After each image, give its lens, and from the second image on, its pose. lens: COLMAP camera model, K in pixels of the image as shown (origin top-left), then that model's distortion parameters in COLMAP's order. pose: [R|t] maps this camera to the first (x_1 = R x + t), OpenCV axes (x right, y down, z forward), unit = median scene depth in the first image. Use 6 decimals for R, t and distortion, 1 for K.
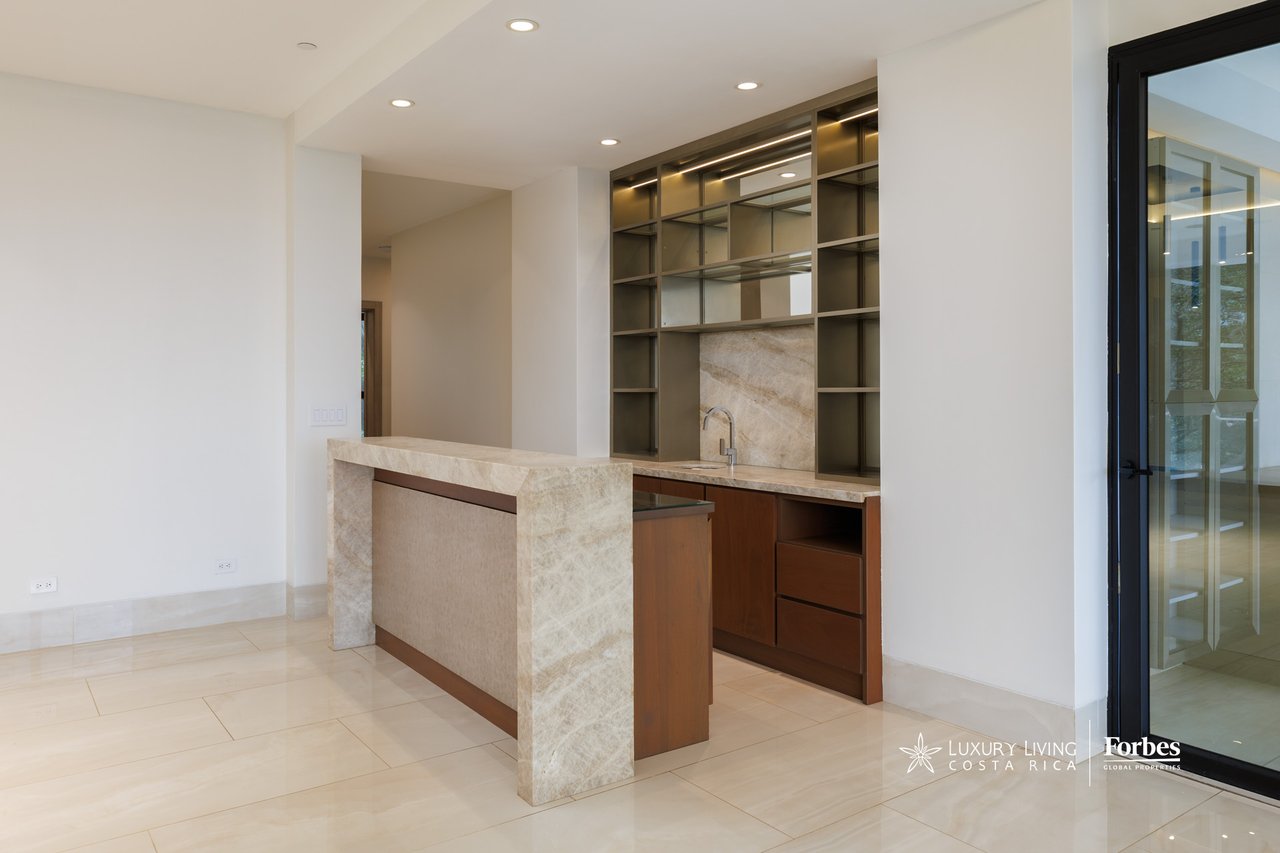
lens RADIAL K [[881.3, 0, 636.8], [0, 881.3, 392.7], [0, 0, 1]] dist [-0.006740, -0.001236]
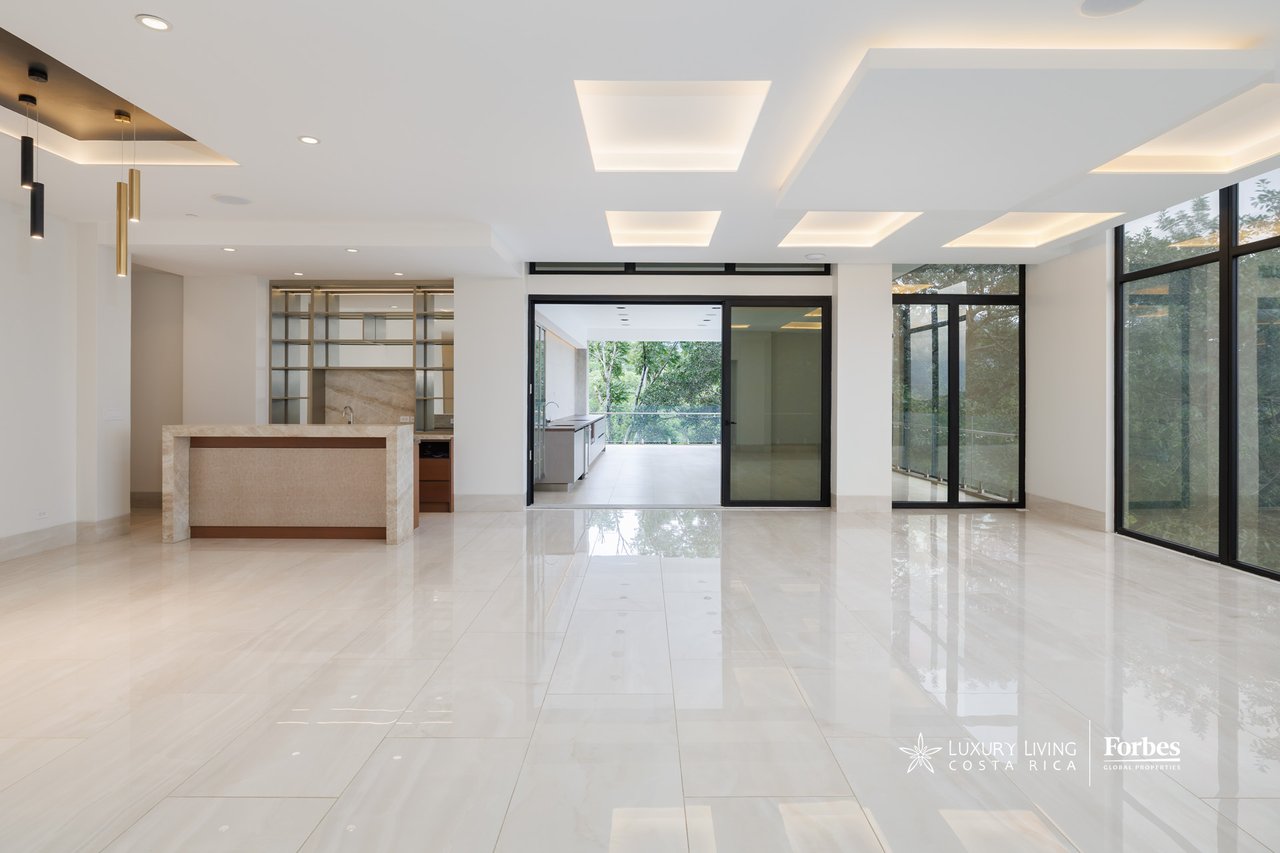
lens RADIAL K [[658.2, 0, 640.0], [0, 658.2, 426.5], [0, 0, 1]] dist [-0.001632, 0.000033]
pose [[0.575335, -0.034125, 0.817206, -0.869441], [-0.000388, 0.999118, 0.041995, -0.001392], [-0.817918, -0.024478, 0.574814, -0.534673]]
